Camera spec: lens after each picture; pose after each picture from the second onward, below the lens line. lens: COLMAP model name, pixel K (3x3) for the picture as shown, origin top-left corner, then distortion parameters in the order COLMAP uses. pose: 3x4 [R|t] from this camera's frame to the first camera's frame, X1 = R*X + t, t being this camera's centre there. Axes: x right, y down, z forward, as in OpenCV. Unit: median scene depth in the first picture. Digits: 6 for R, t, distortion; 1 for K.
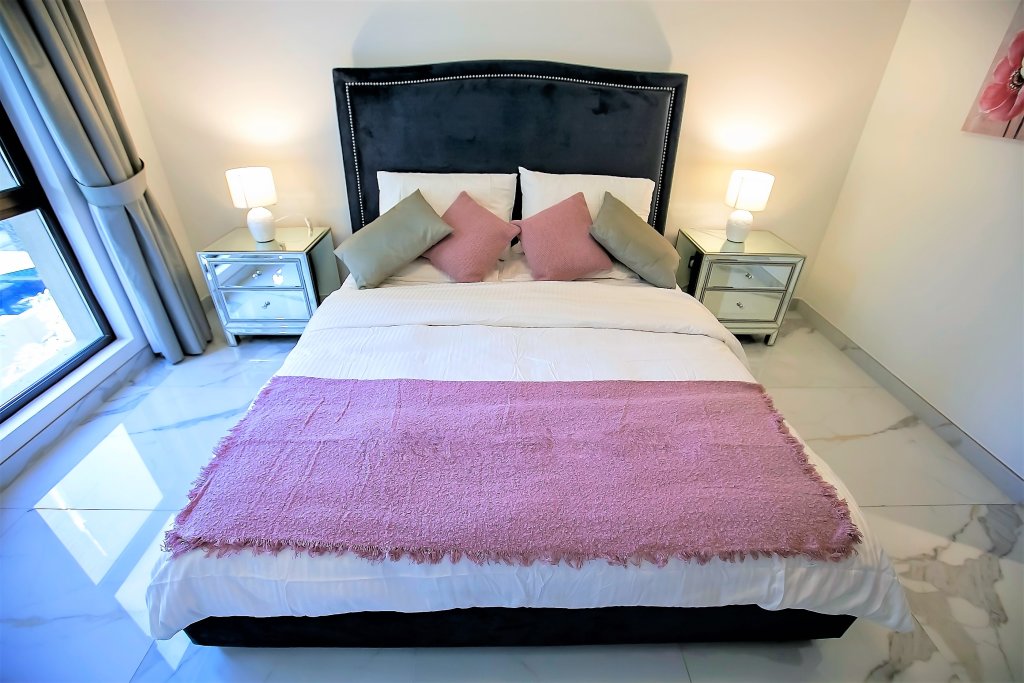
lens RADIAL K [[460.2, 0, 514.2], [0, 460.2, 345.2], [0, 0, 1]] dist [-0.038789, 0.010474]
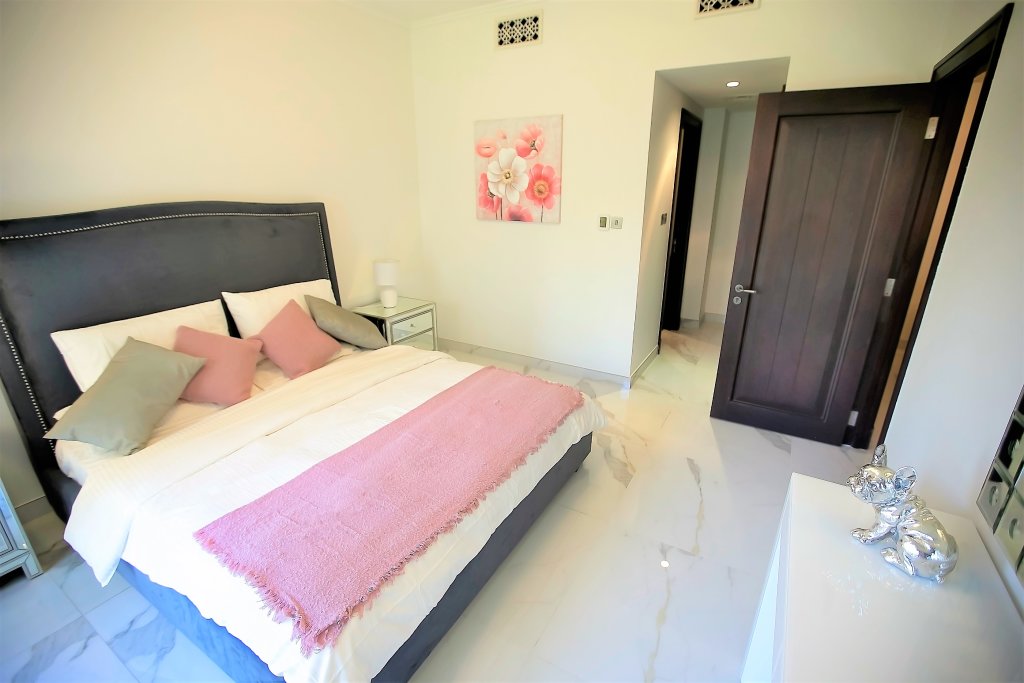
lens RADIAL K [[460.2, 0, 514.2], [0, 460.2, 345.2], [0, 0, 1]] dist [-0.038789, 0.010474]
pose [[0.528695, -0.305486, 0.791934, -0.536753], [0.457841, 0.888264, 0.036990, -0.004933], [-0.714746, 0.343024, 0.609485, -0.101241]]
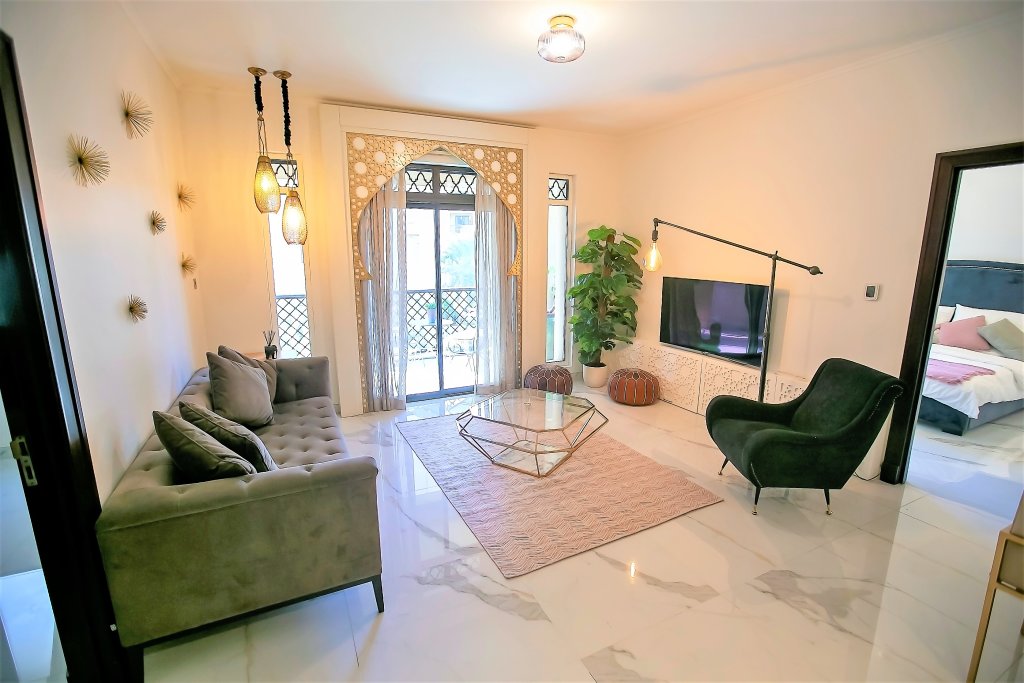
lens RADIAL K [[460.2, 0, 514.2], [0, 460.2, 345.2], [0, 0, 1]] dist [-0.038789, 0.010474]
pose [[0.422781, 0.164791, -0.891123, 1.108616], [-0.470077, 0.880571, -0.060182, 0.951042], [0.774780, 0.444341, 0.449753, -1.585773]]
